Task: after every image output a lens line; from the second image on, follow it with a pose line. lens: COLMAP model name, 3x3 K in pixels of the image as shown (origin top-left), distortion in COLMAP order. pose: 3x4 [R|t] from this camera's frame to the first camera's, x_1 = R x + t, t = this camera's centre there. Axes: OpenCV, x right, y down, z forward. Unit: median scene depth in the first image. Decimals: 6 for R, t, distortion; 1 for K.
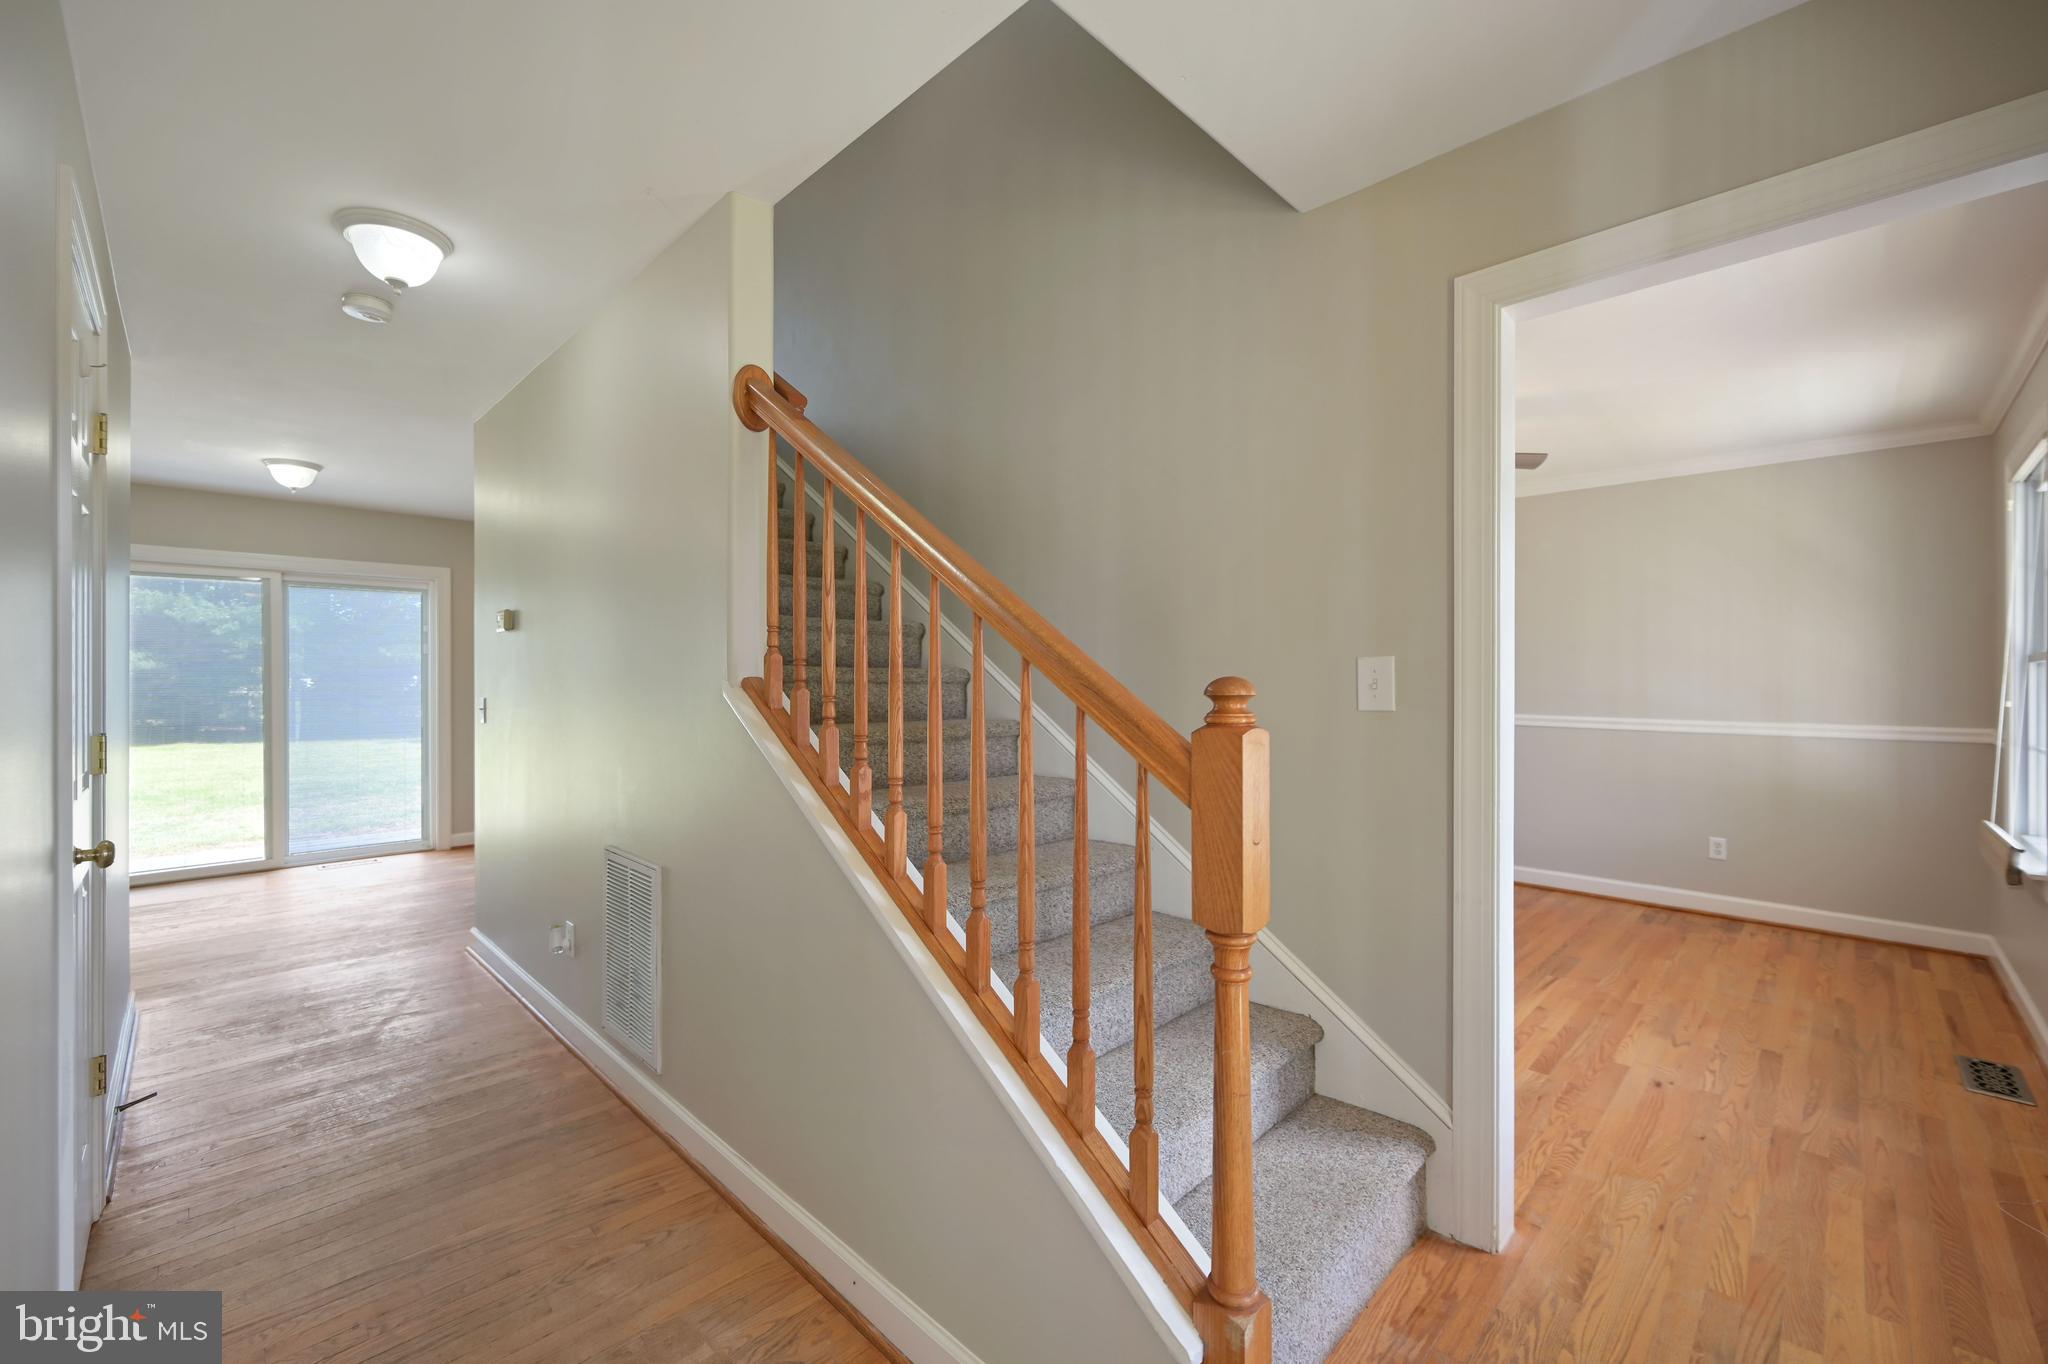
lens RADIAL K [[831.8, 0, 1028.6], [0, 831.8, 685.4], [0, 0, 1]] dist [0.004039, 0.000293]
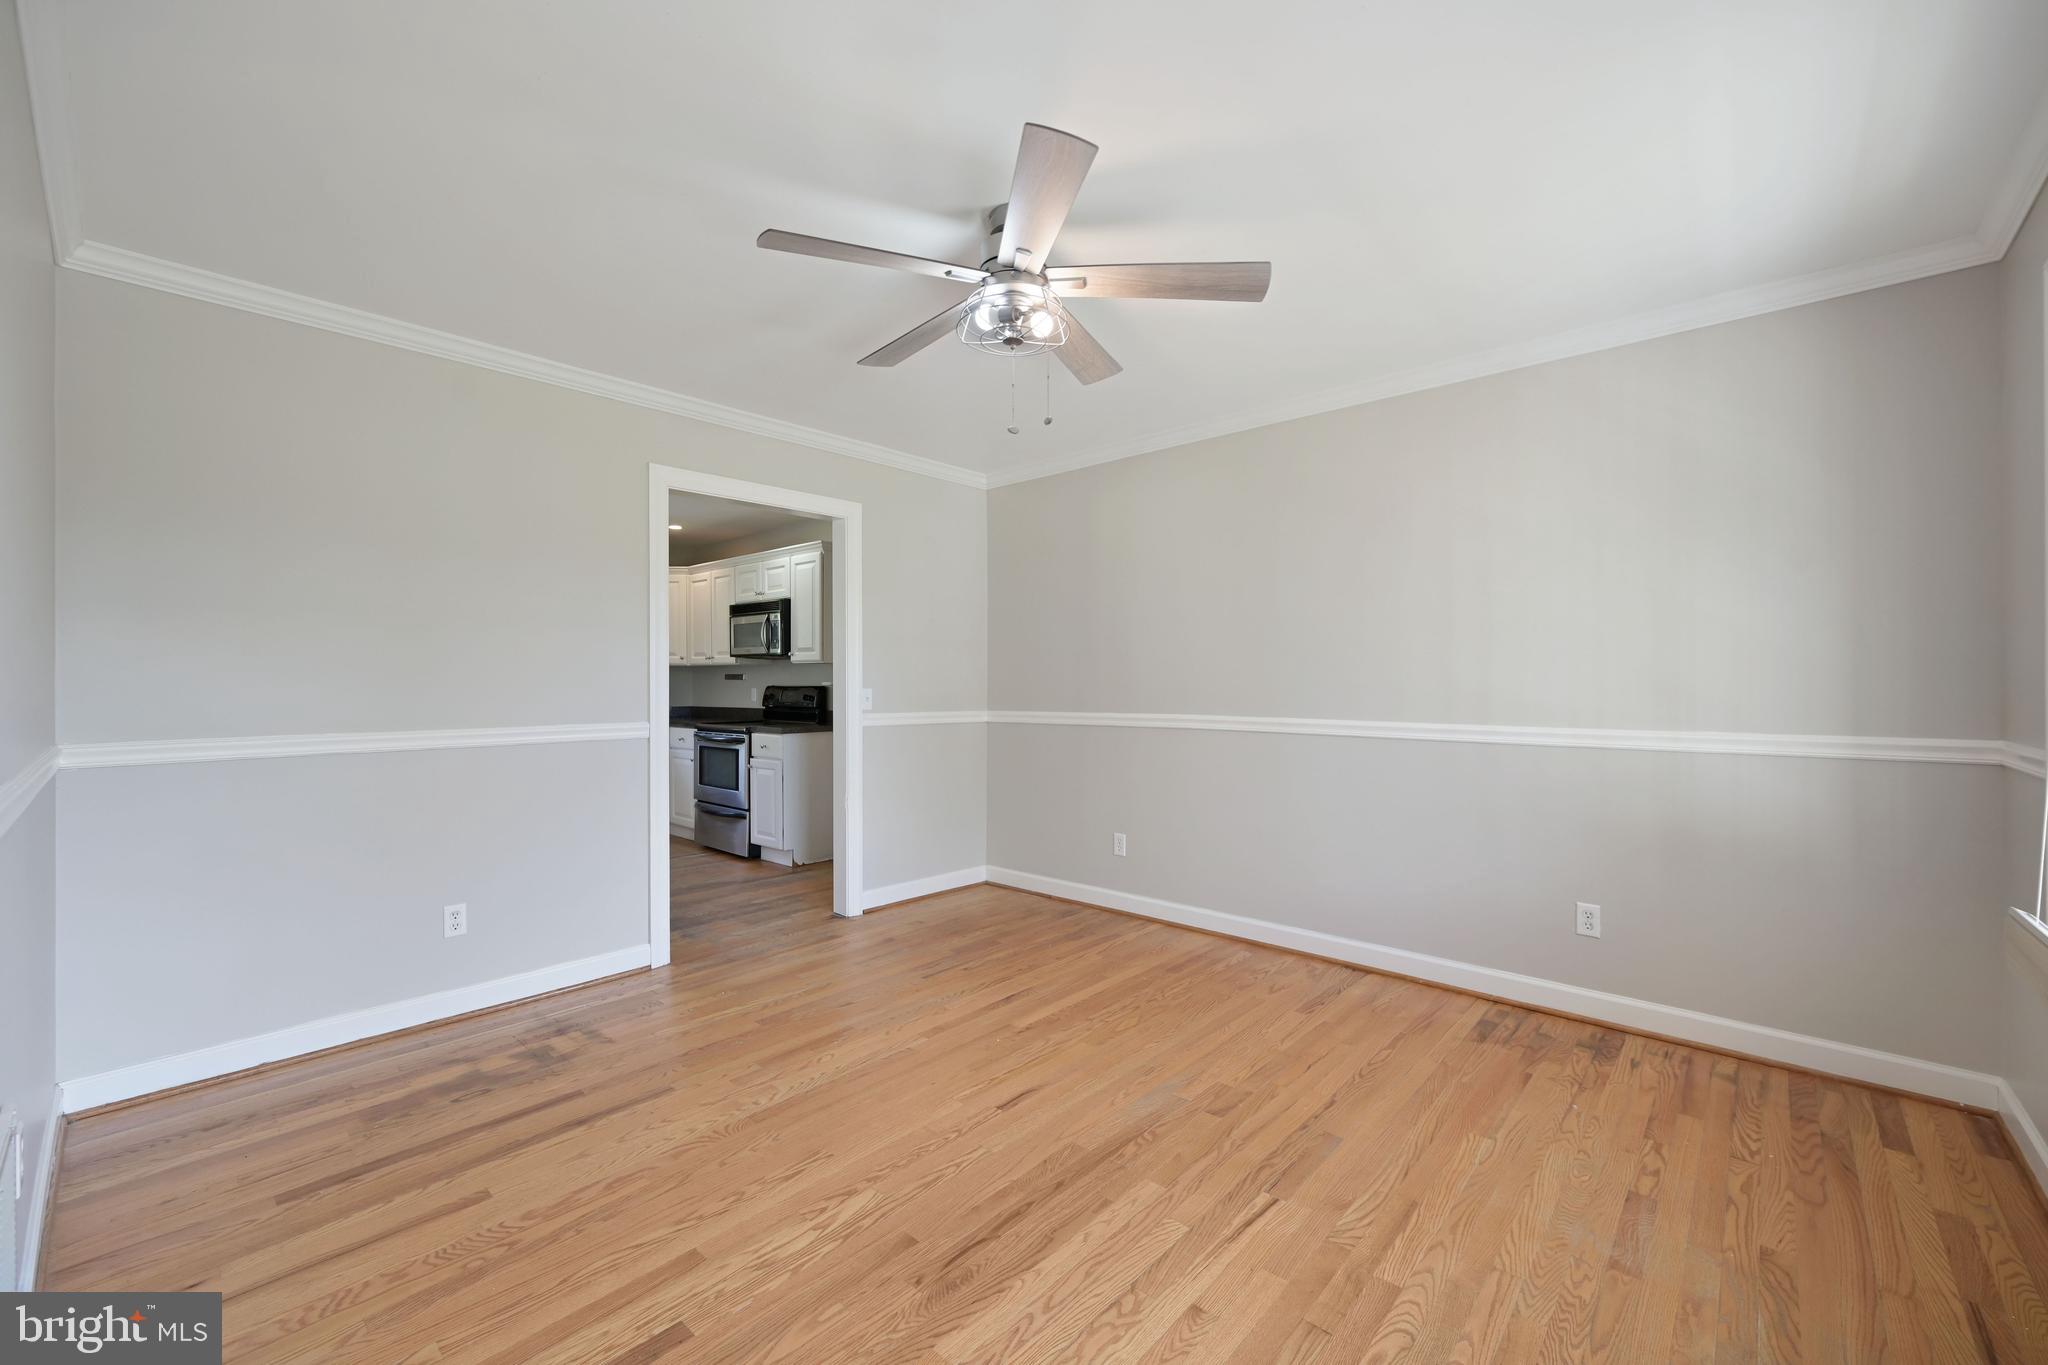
lens RADIAL K [[831.8, 0, 1014.4], [0, 831.8, 683.4], [0, 0, 1]] dist [0.004039, 0.000293]
pose [[0.999237, -0.003772, 0.038883, 0.371084], [0.003912, 0.999986, -0.003523, 0.007576], [-0.038869, 0.003672, 0.999238, 0.381393]]
